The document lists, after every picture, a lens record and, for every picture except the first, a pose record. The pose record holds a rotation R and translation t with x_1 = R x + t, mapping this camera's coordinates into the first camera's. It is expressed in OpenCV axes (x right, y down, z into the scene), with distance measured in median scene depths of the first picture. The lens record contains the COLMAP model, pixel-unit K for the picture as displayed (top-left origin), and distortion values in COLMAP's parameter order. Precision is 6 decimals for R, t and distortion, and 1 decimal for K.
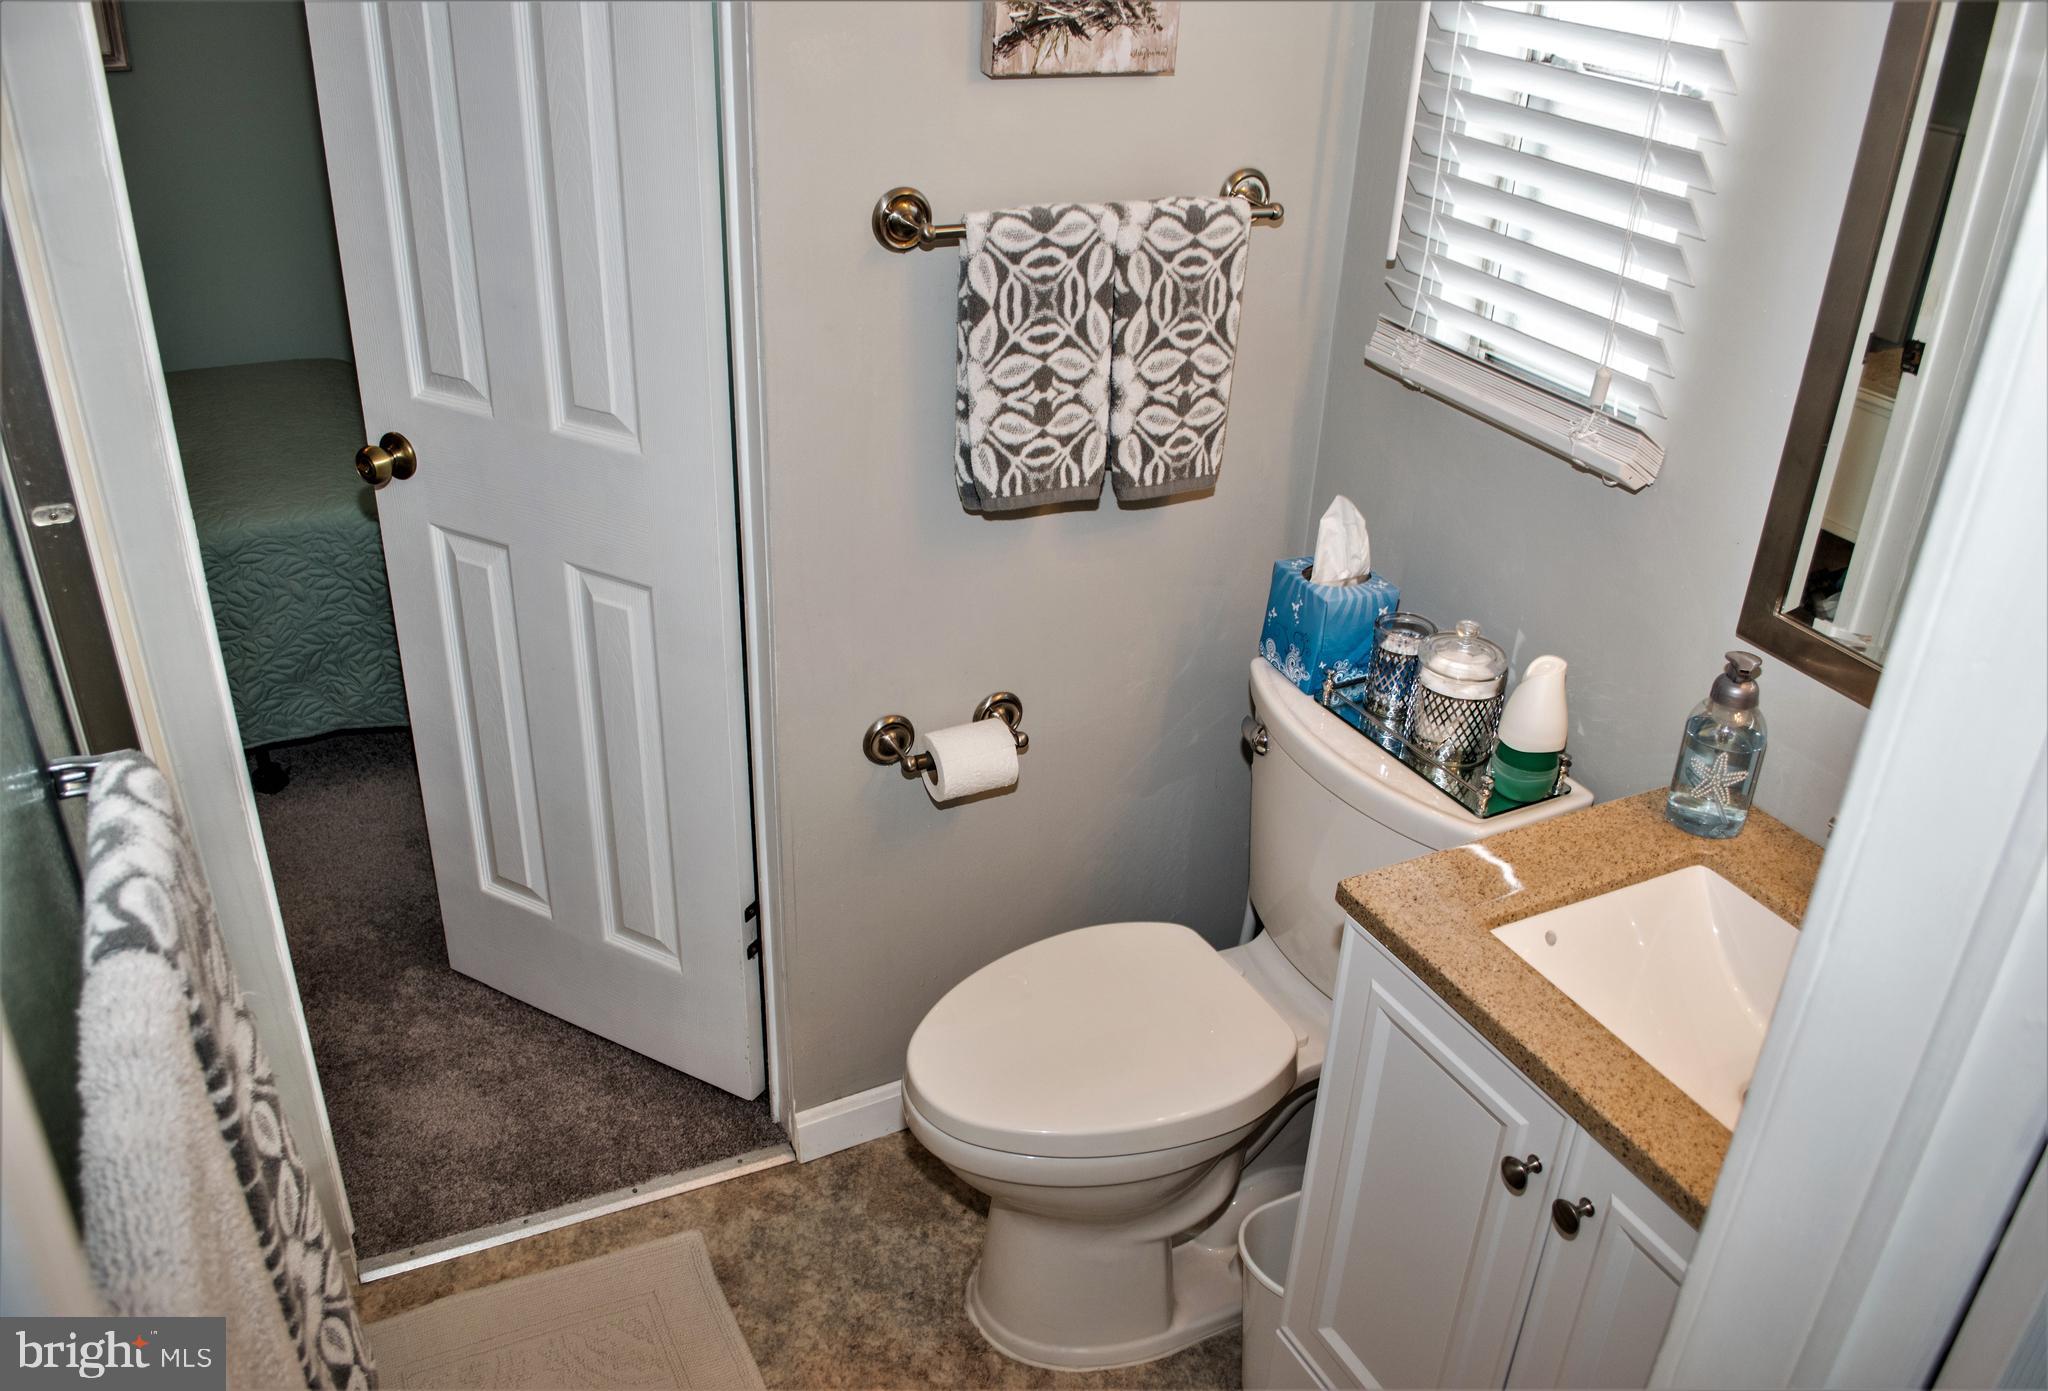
lens RADIAL K [[1656.8, 0, 1022.5], [0, 1656.8, 697.1], [0, 0, 1]] dist [-0.083283, 0.007804]
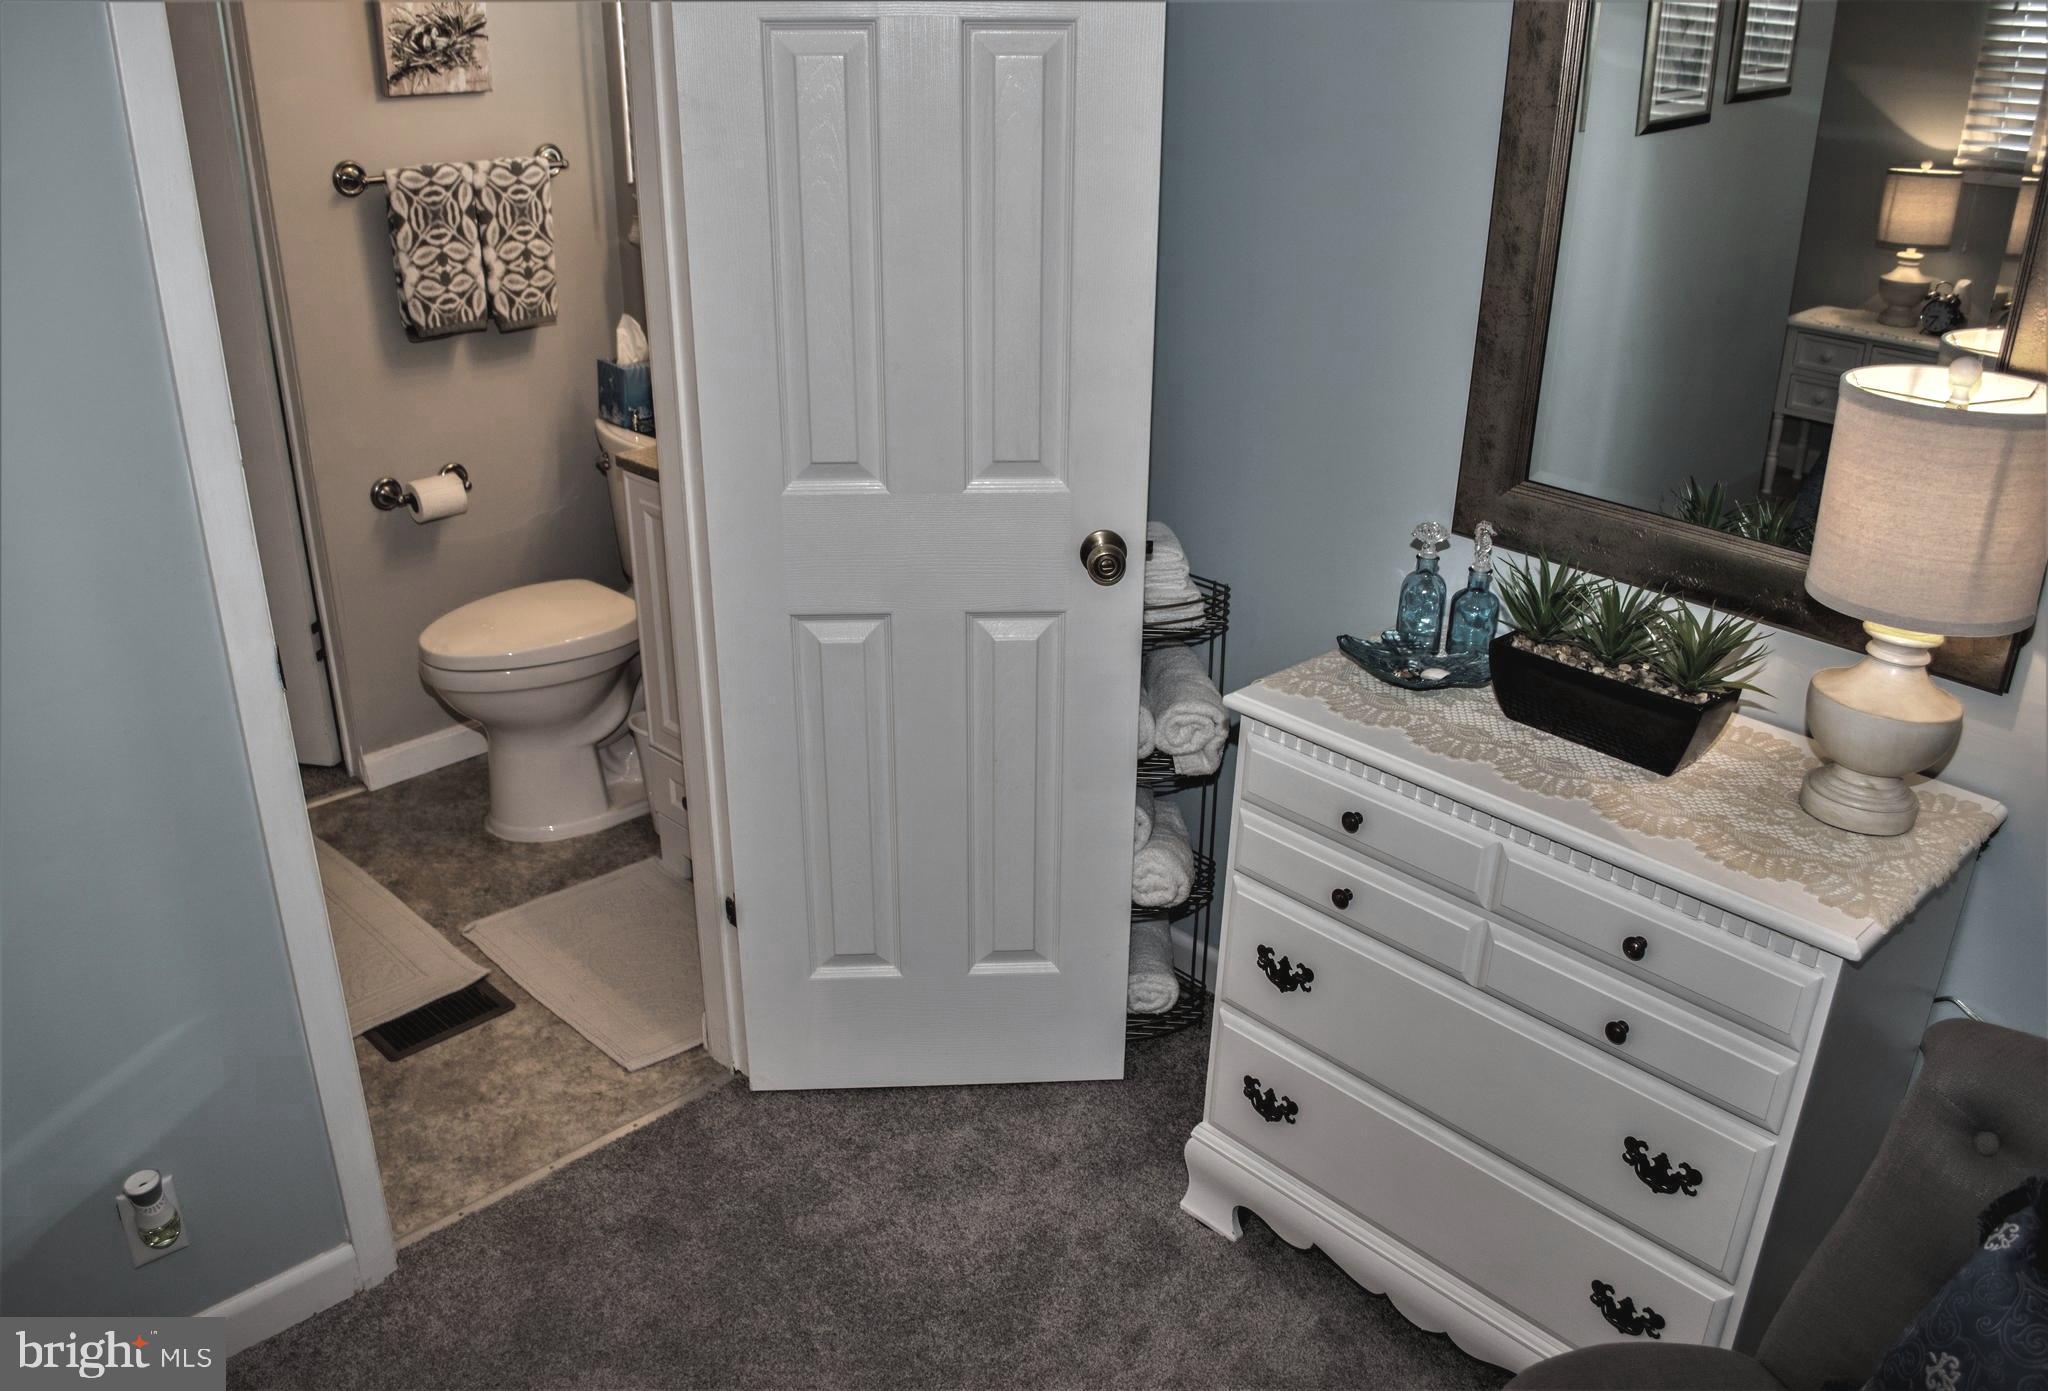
lens RADIAL K [[1656.8, 0, 1027.6], [0, 1656.8, 695.0], [0, 0, 1]] dist [-0.083283, 0.007804]
pose [[0.950989, -0.151533, 0.269551, 0.067479], [0.169520, 0.984516, -0.044613, 0.459518], [-0.258617, 0.088121, 0.961952, -0.833739]]
